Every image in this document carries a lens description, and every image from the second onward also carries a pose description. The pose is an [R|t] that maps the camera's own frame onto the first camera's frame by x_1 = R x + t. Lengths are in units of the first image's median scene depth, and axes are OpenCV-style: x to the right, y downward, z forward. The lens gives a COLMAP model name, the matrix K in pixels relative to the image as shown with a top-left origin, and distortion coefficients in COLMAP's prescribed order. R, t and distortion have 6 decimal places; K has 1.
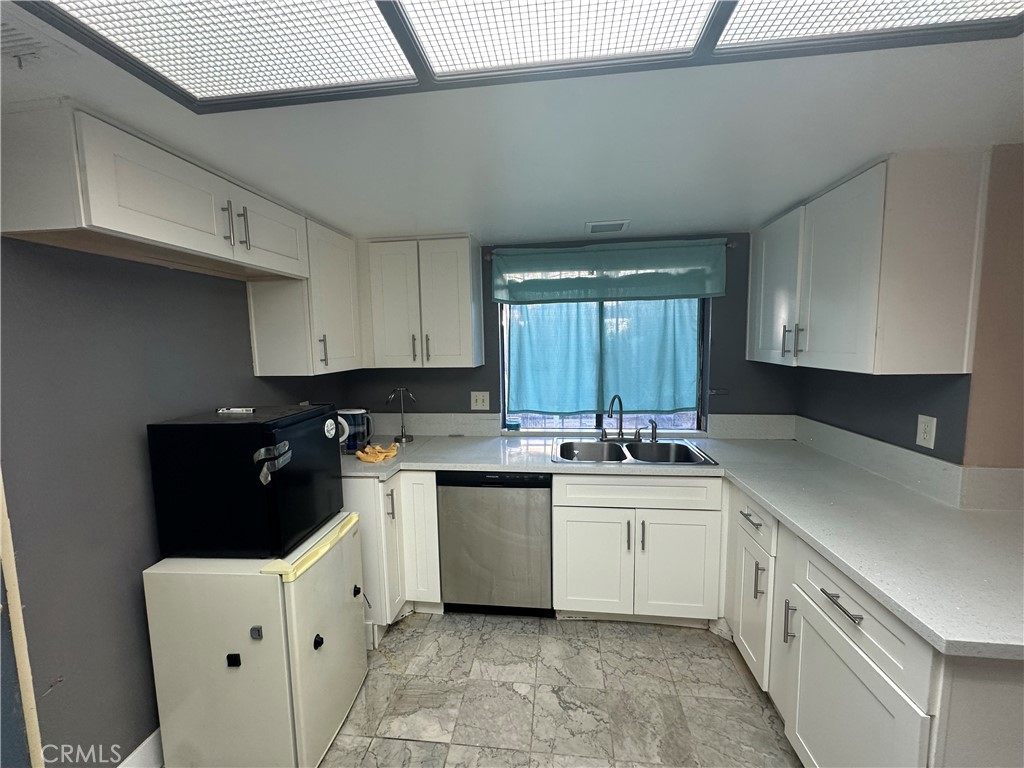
lens RADIAL K [[410.5, 0, 509.6], [0, 410.5, 382.8], [0, 0, 1]] dist [-0.003432, -0.000322]
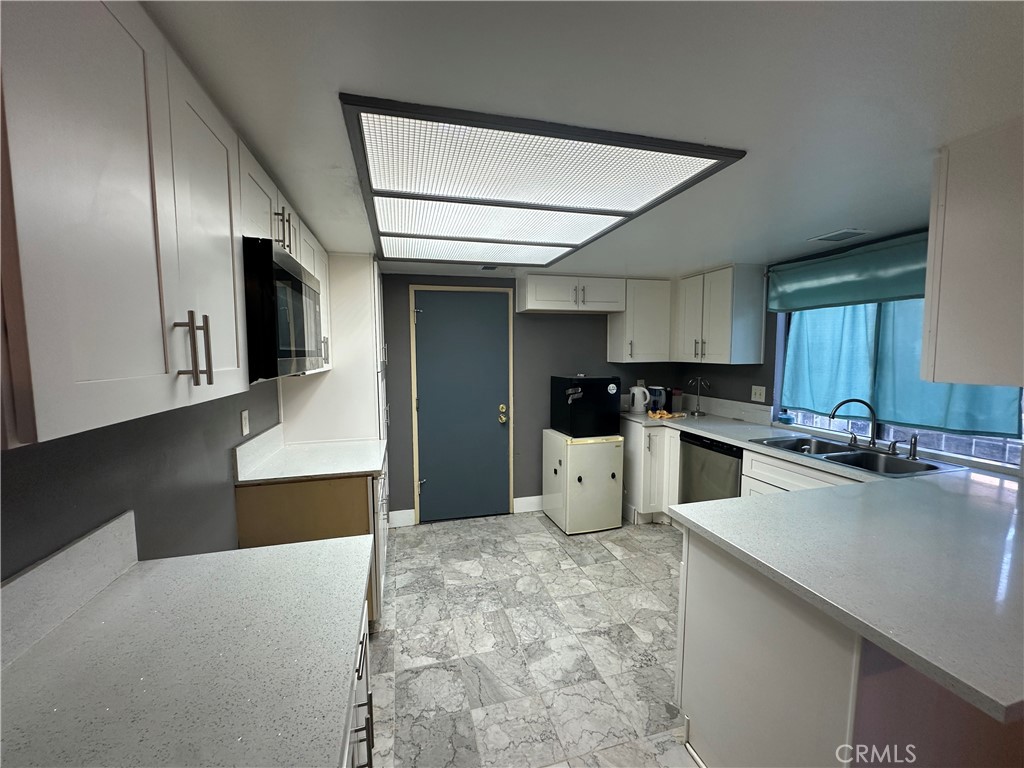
lens RADIAL K [[410.5, 0, 509.6], [0, 410.5, 382.8], [0, 0, 1]] dist [-0.003432, -0.000322]
pose [[0.369430, 0.089573, -0.924931, 0.922030], [-0.091284, 0.994027, 0.059805, 0.007856], [0.924764, 0.062338, 0.375401, -0.147430]]
